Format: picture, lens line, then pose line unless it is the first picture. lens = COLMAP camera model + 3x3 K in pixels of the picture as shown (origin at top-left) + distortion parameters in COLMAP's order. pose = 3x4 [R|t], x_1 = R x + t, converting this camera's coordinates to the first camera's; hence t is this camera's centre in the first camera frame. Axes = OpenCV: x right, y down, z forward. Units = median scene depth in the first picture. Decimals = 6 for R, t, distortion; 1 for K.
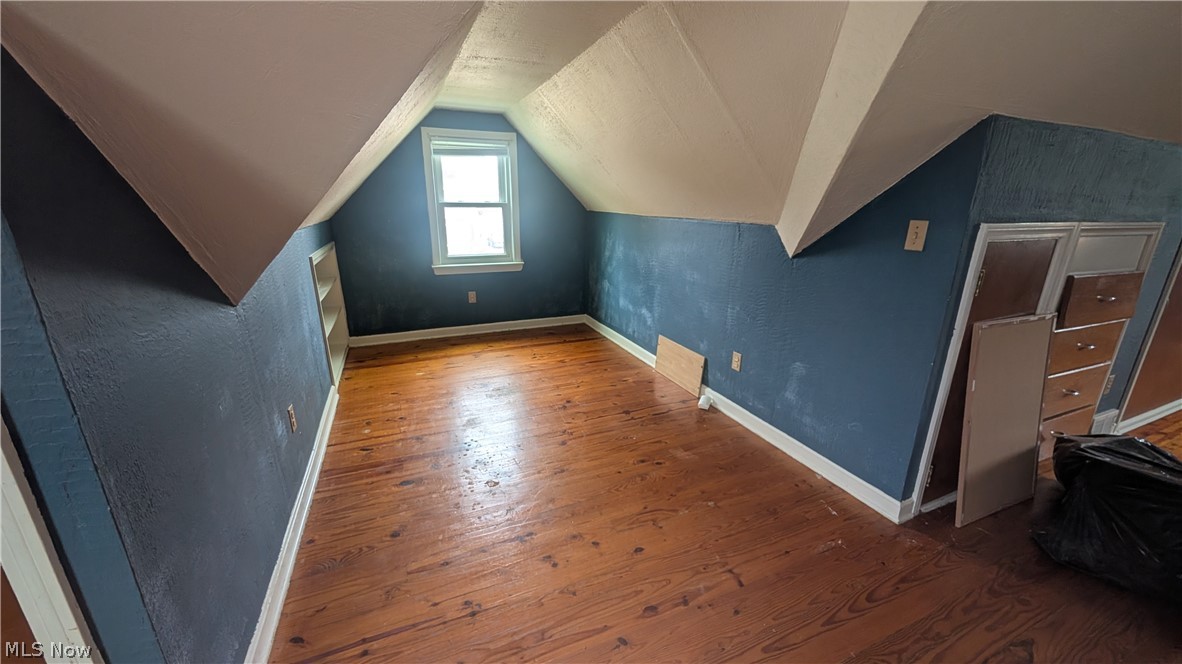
lens RADIAL K [[444.0, 0, 591.7], [0, 444.0, 338.5], [0, 0, 1]] dist [0.001450, -0.000128]
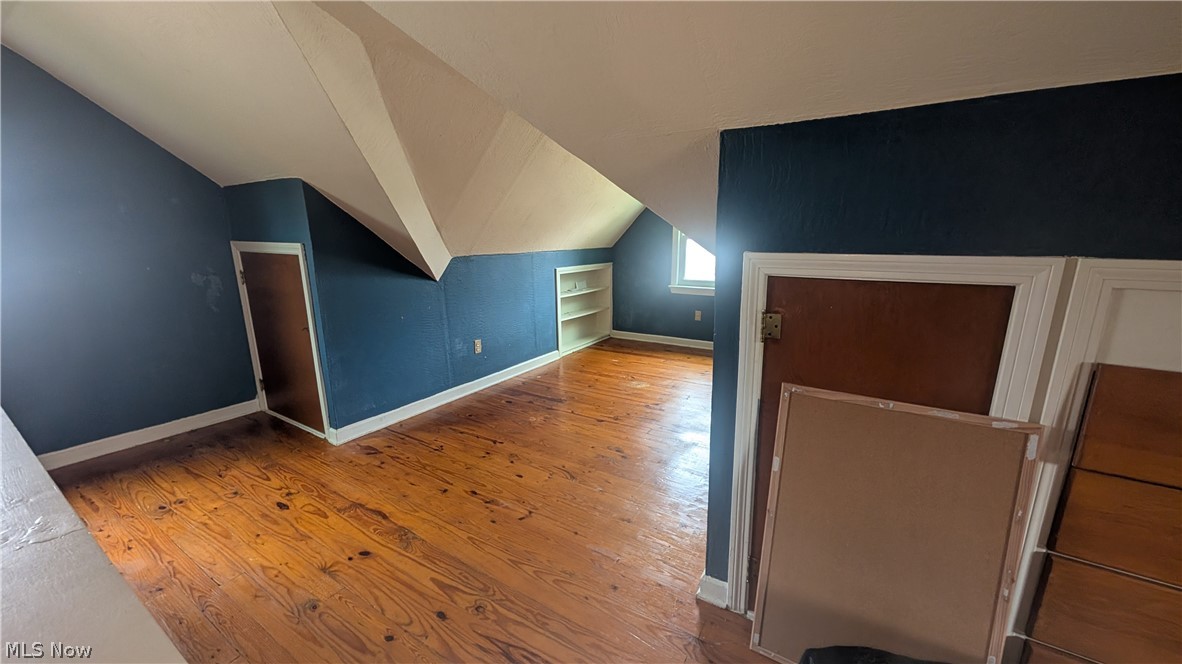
lens RADIAL K [[444.0, 0, 591.7], [0, 444.0, 338.5], [0, 0, 1]] dist [0.001450, -0.000128]
pose [[0.564393, 0.174359, -0.806882, 0.863761], [-0.230242, 0.971900, 0.048969, -0.047708], [0.792747, 0.158141, 0.588679, 0.188124]]
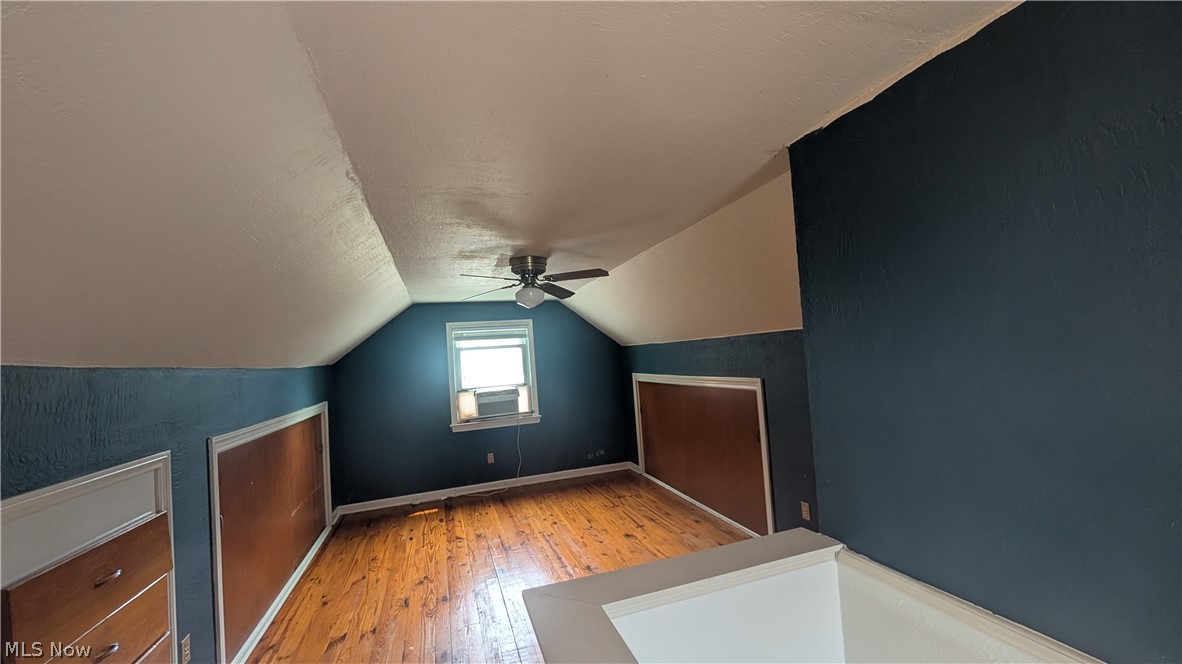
lens RADIAL K [[444.0, 0, 591.7], [0, 444.0, 338.5], [0, 0, 1]] dist [0.001450, -0.000128]
pose [[0.077309, 0.023266, 0.996736, 0.408965], [0.357020, 0.932786, -0.049464, -0.109244], [-0.930892, 0.359678, 0.063806, 0.086911]]
